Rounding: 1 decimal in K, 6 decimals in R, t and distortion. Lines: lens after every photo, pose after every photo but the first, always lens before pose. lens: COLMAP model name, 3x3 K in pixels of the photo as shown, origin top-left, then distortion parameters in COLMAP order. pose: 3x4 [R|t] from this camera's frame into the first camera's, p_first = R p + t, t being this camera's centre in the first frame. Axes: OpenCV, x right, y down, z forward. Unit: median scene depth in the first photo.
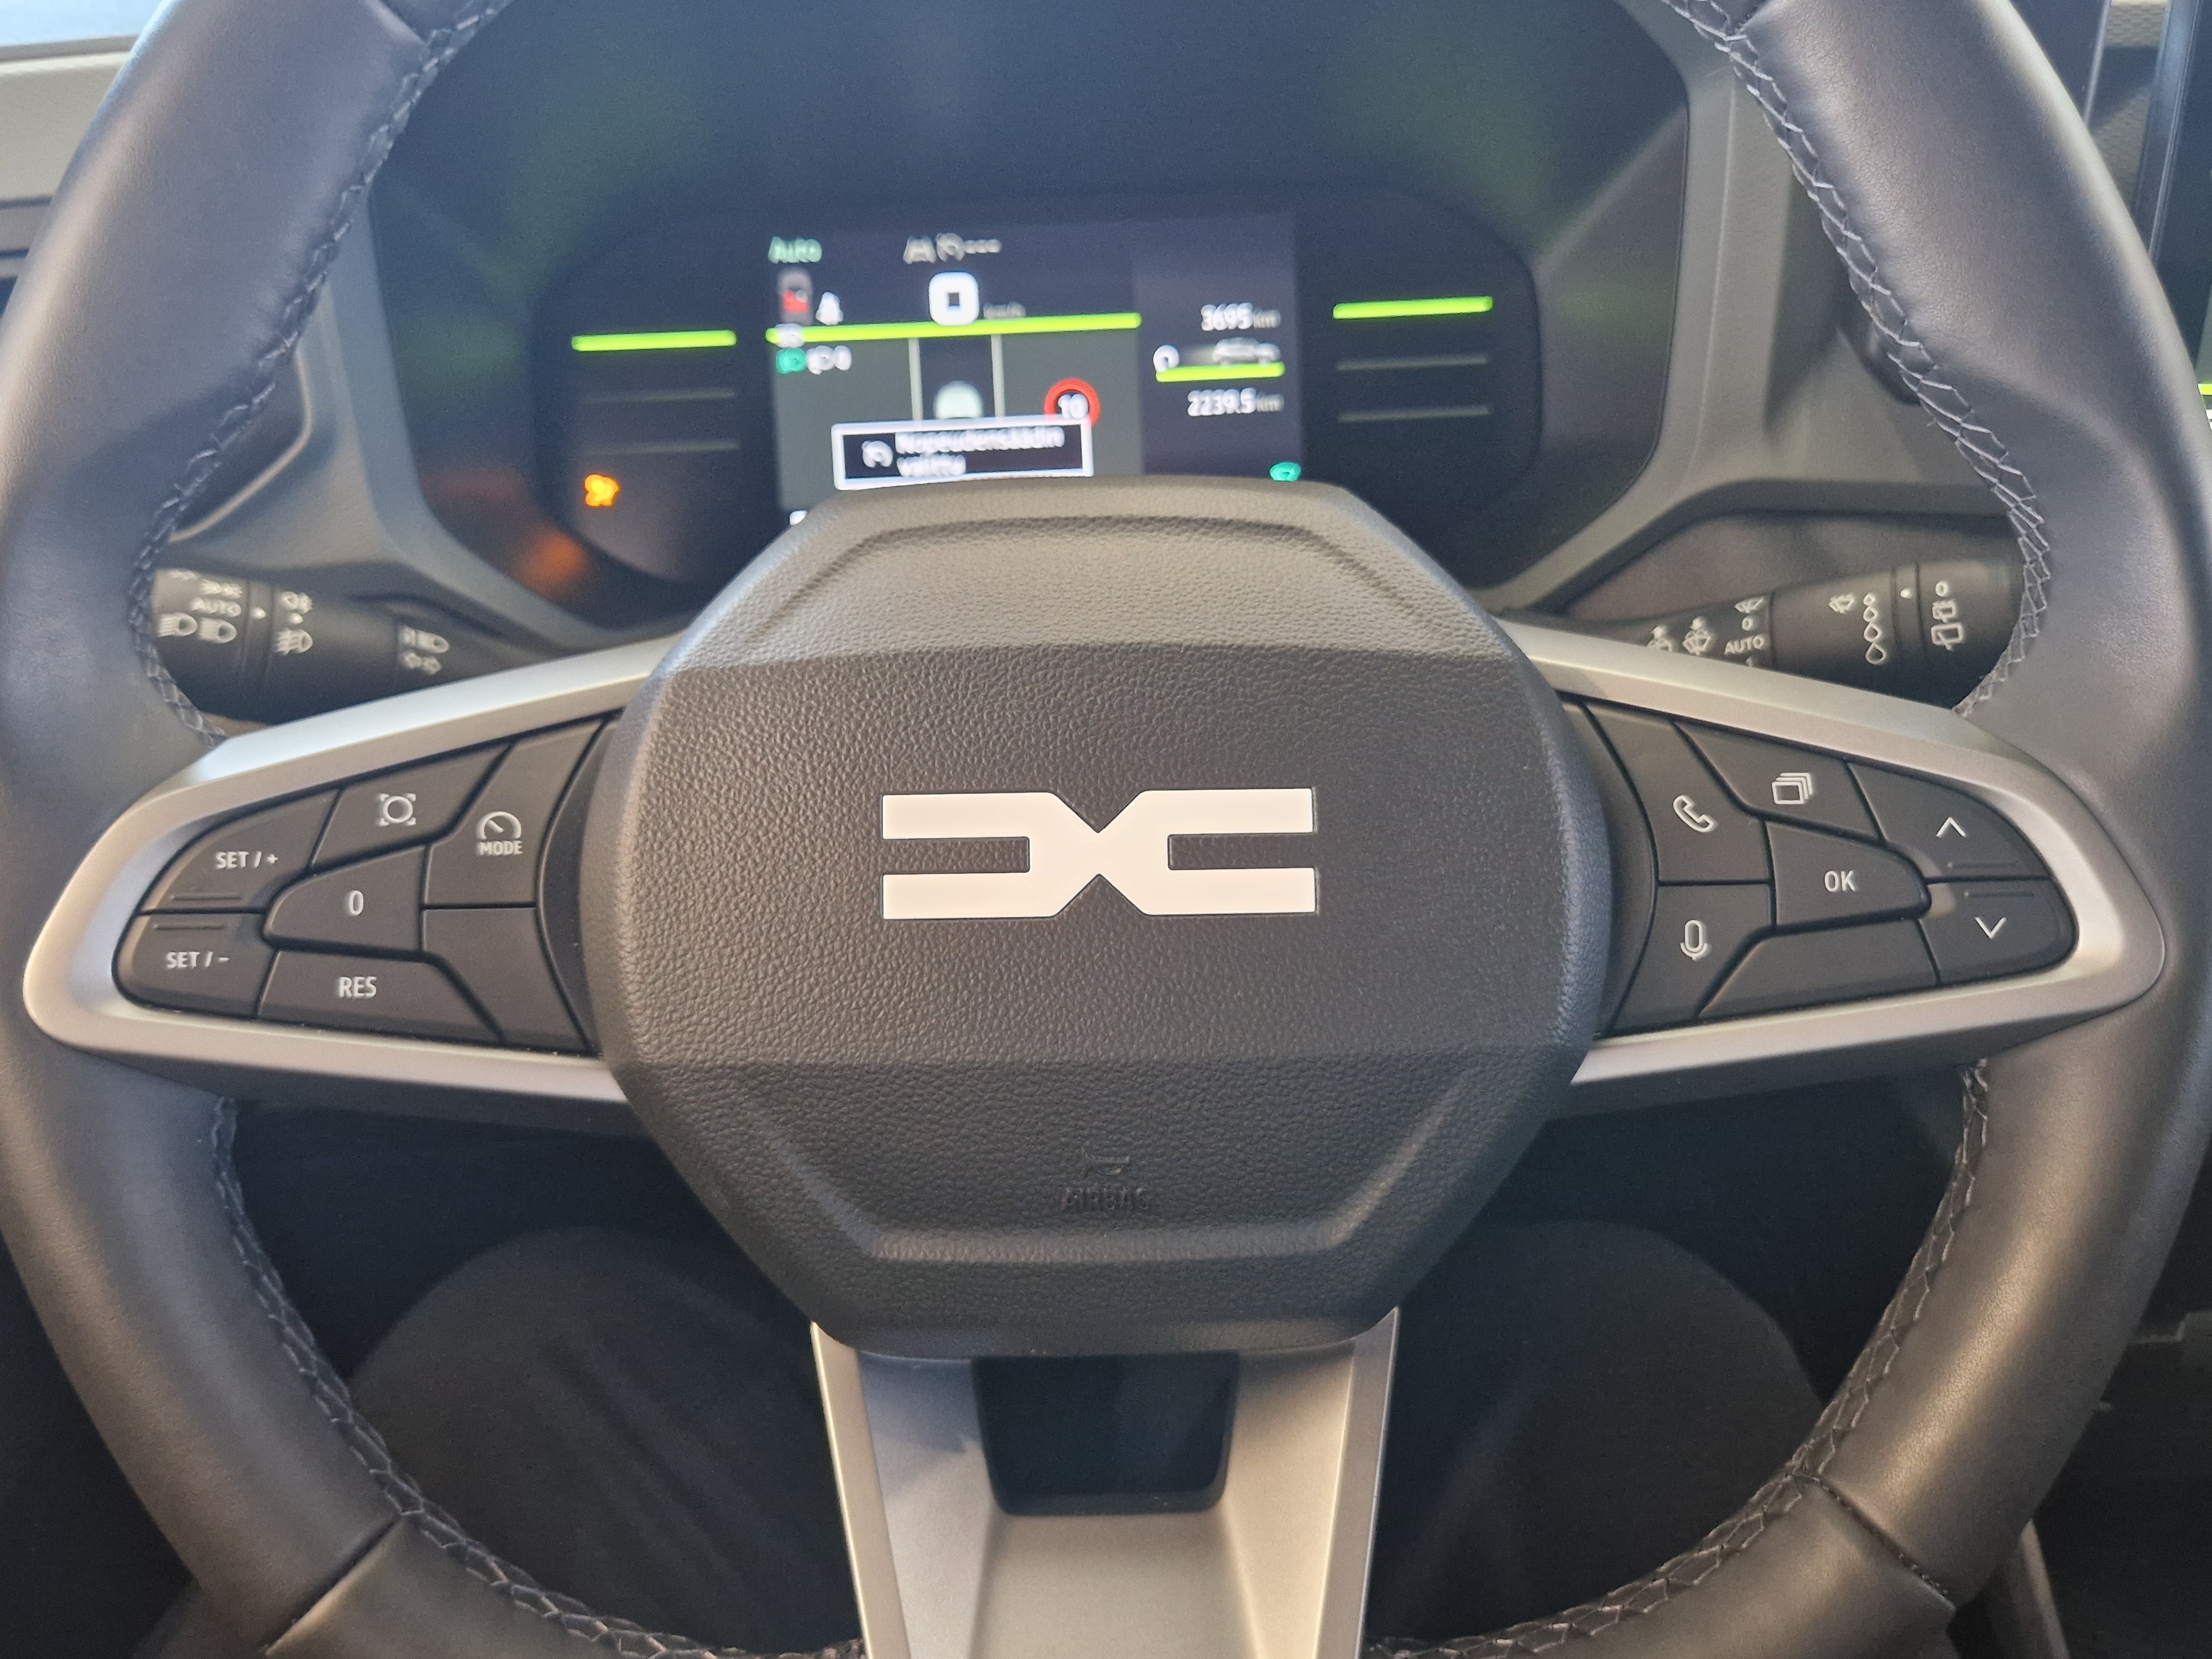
lens RADIAL K [[1916.0, 0, 1115.2], [0, 1916.0, 794.7], [0, 0, 1]] dist [0.092012, -0.115548]
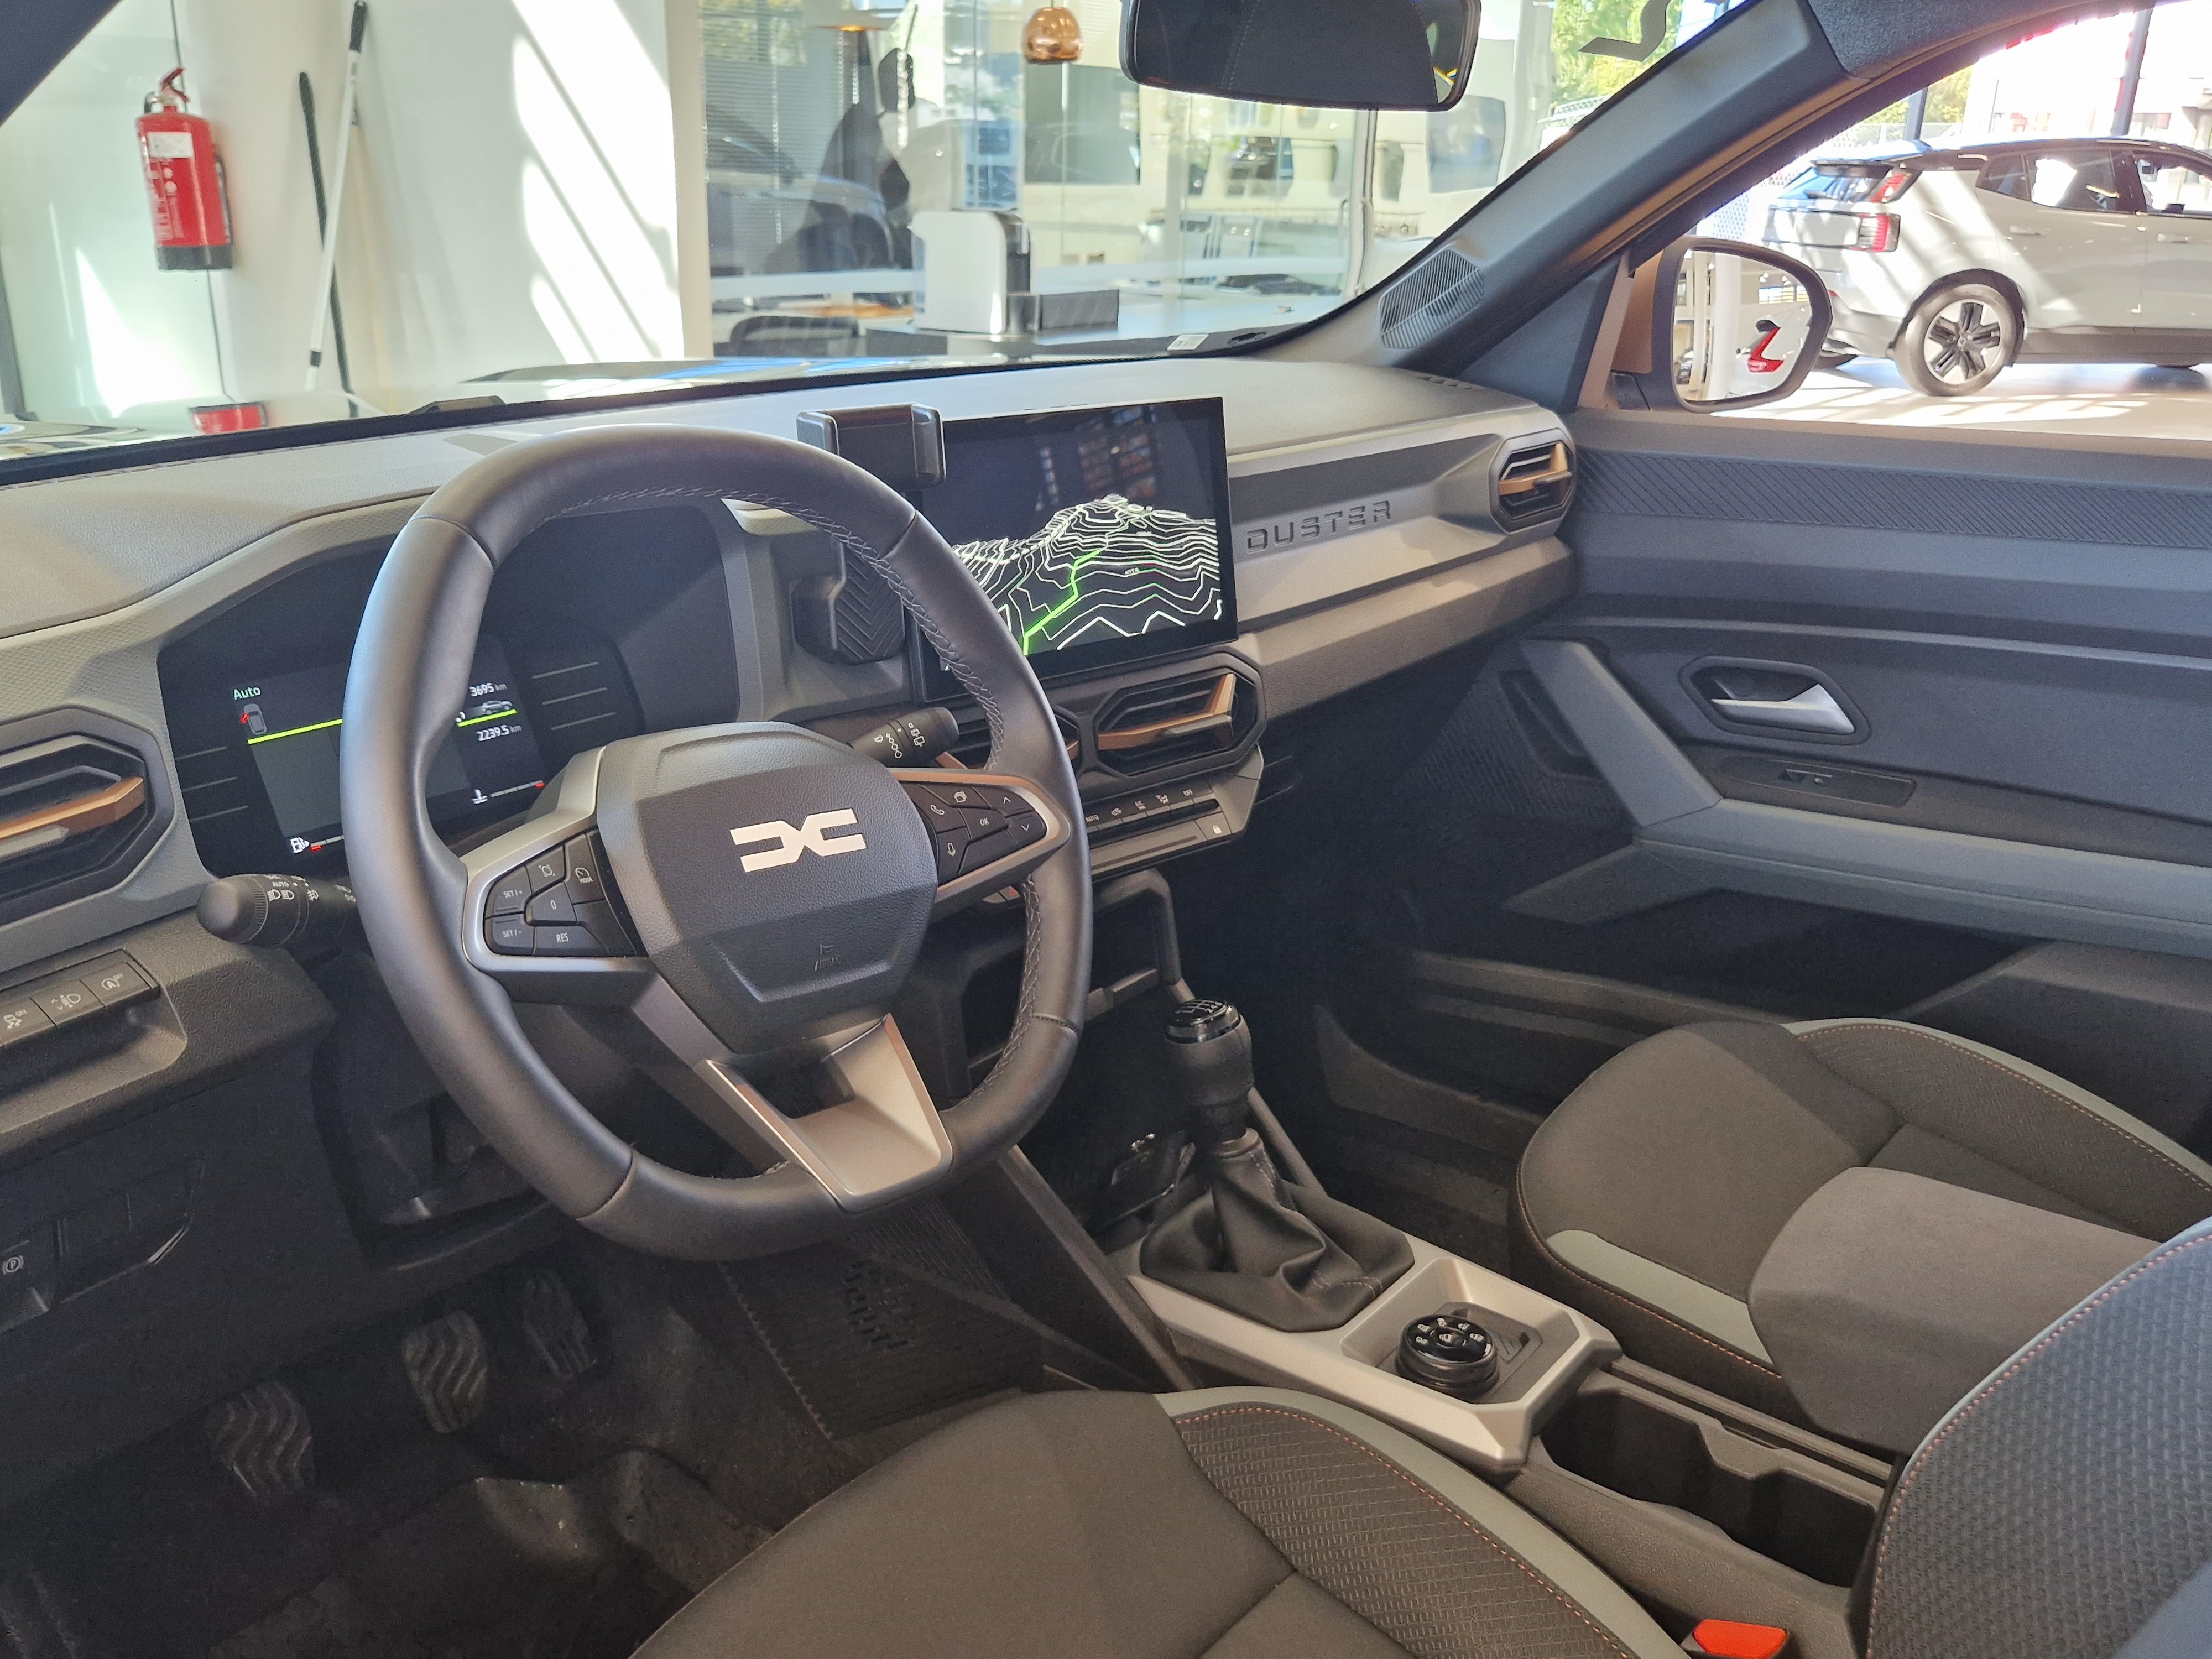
lens RADIAL K [[1916.0, 0, 1115.2], [0, 1916.0, 794.7], [0, 0, 1]] dist [0.092012, -0.115548]
pose [[0.653886, -0.198873, 0.729988, -1.650473], [0.331307, 0.942677, -0.039951, 0.222936], [-0.680198, 0.267974, 0.682291, -1.180183]]
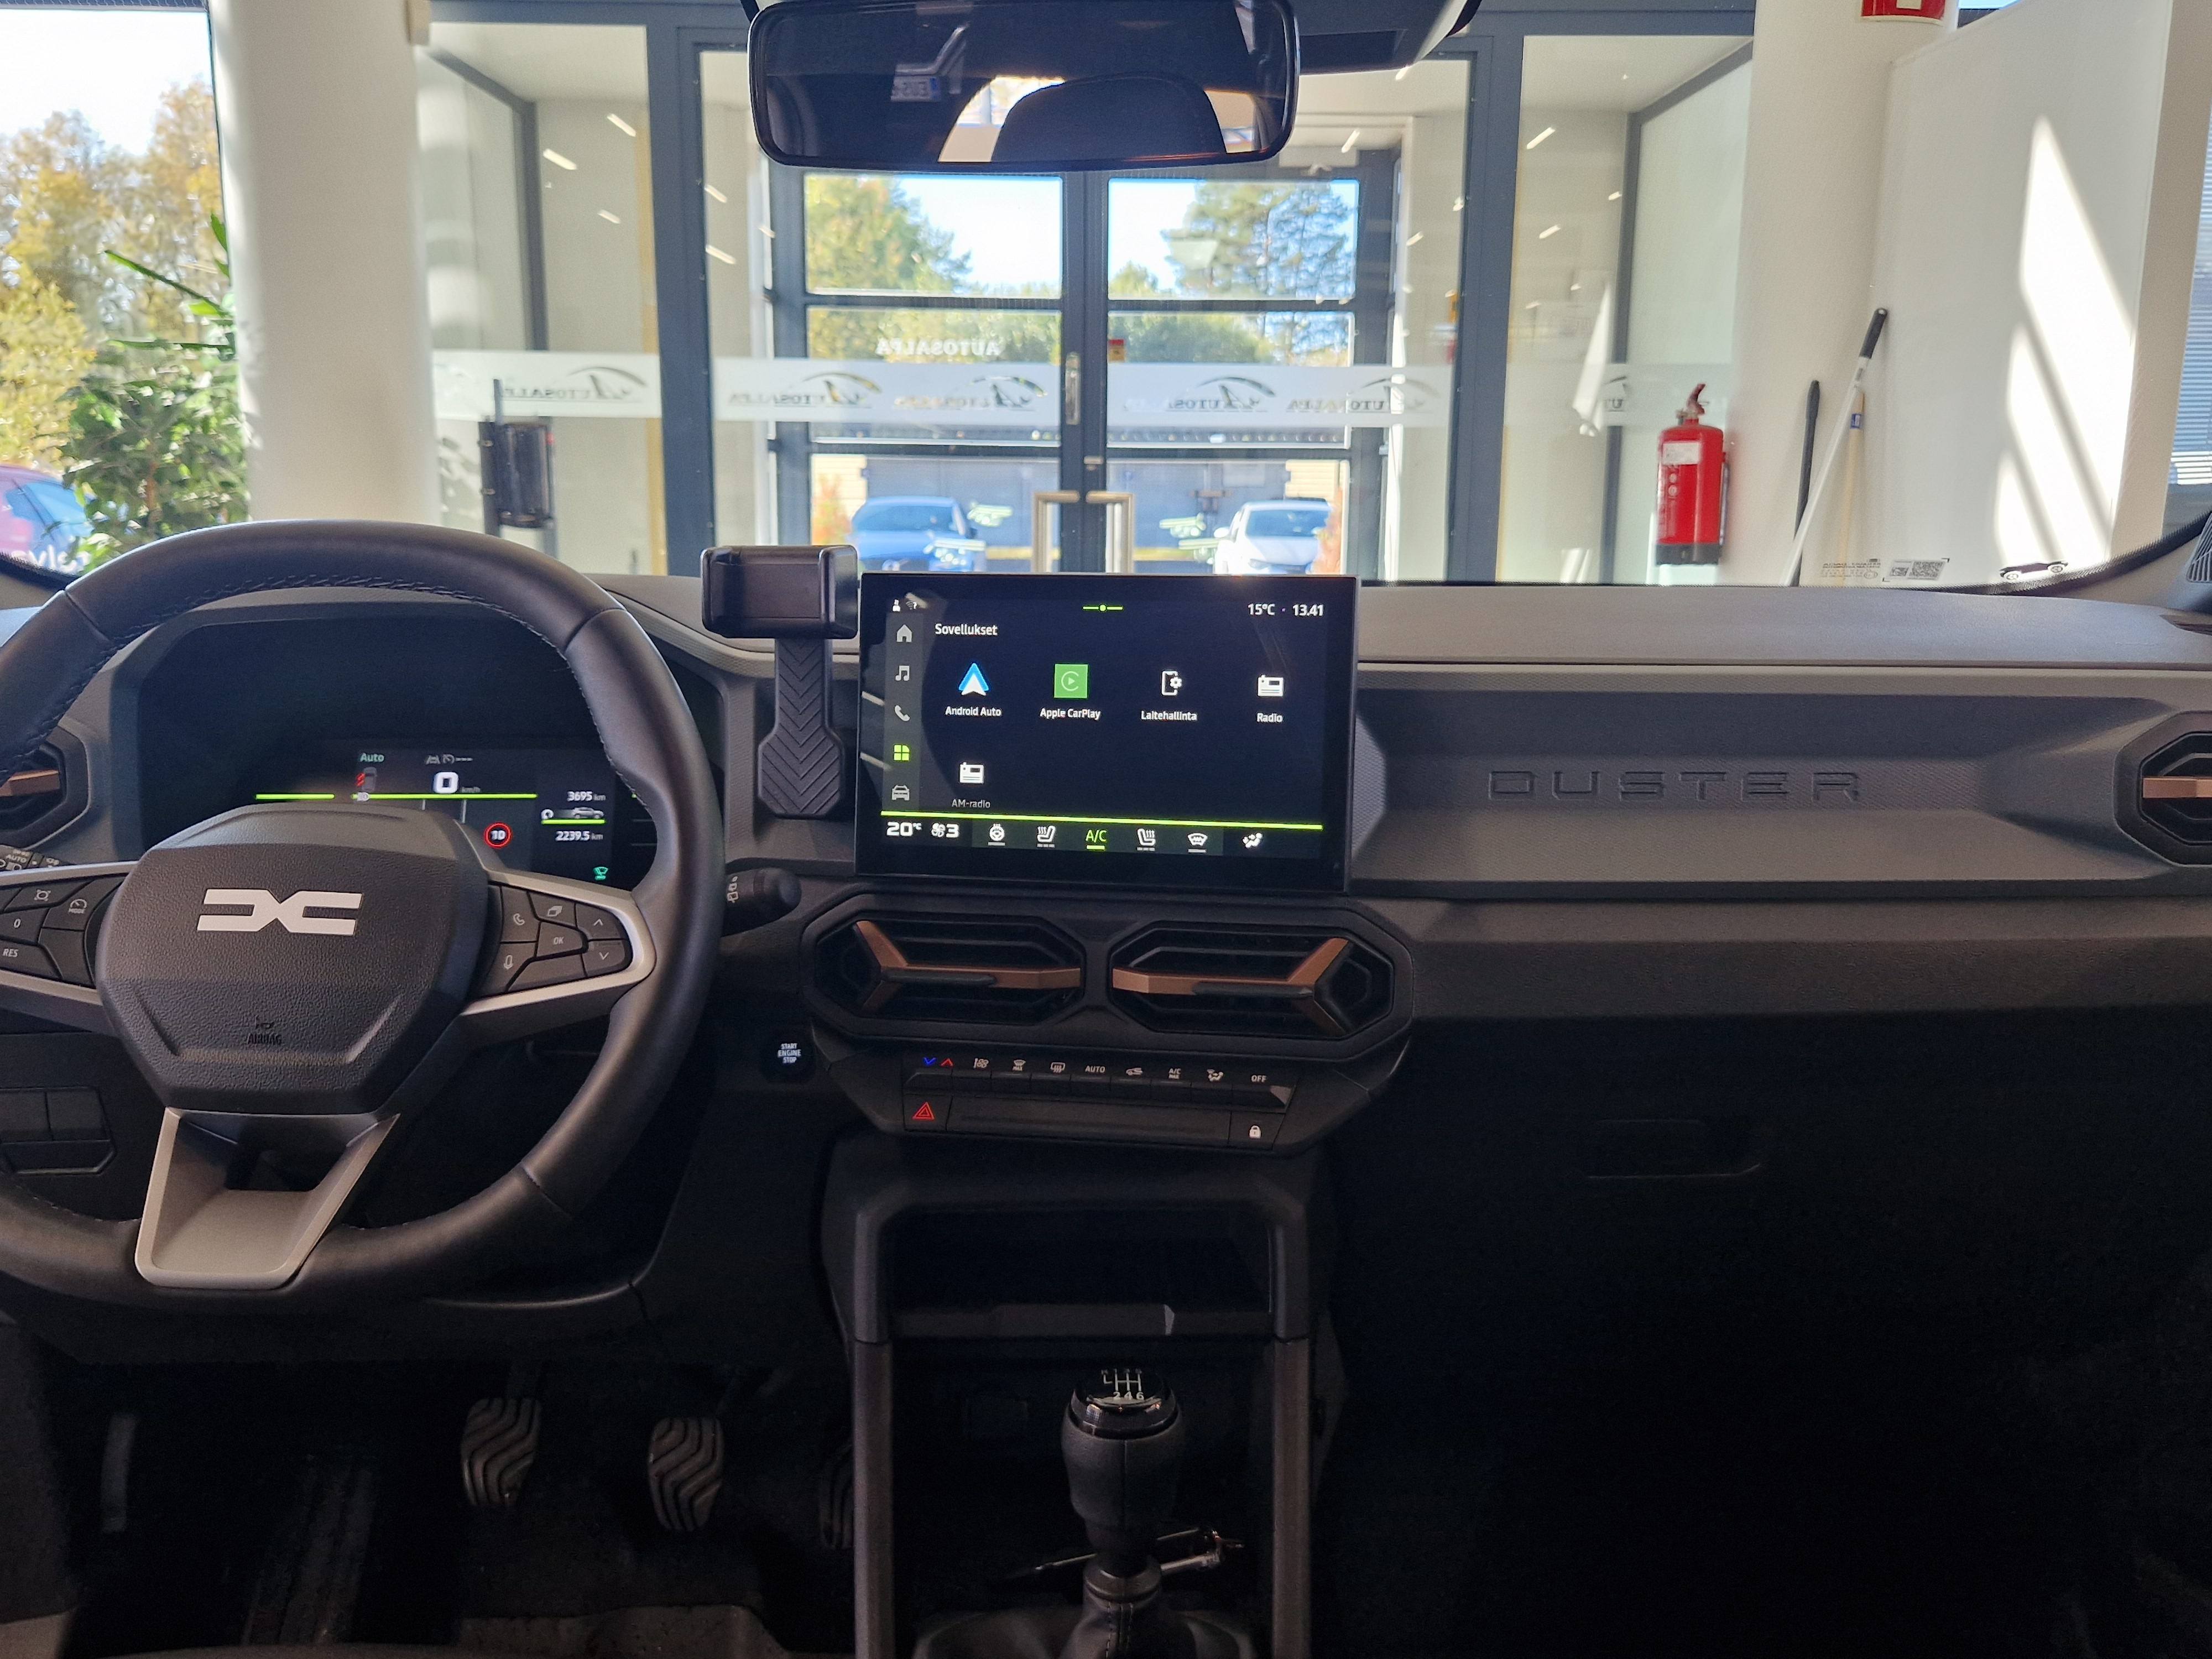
lens RADIAL K [[1916.0, 0, 1115.2], [0, 1916.0, 794.7], [0, 0, 1]] dist [0.092012, -0.115548]
pose [[0.998632, 0.038781, -0.035076, 1.239225], [-0.048243, 0.942071, -0.331926, 0.714563], [0.020172, 0.333164, 0.942653, -1.626637]]
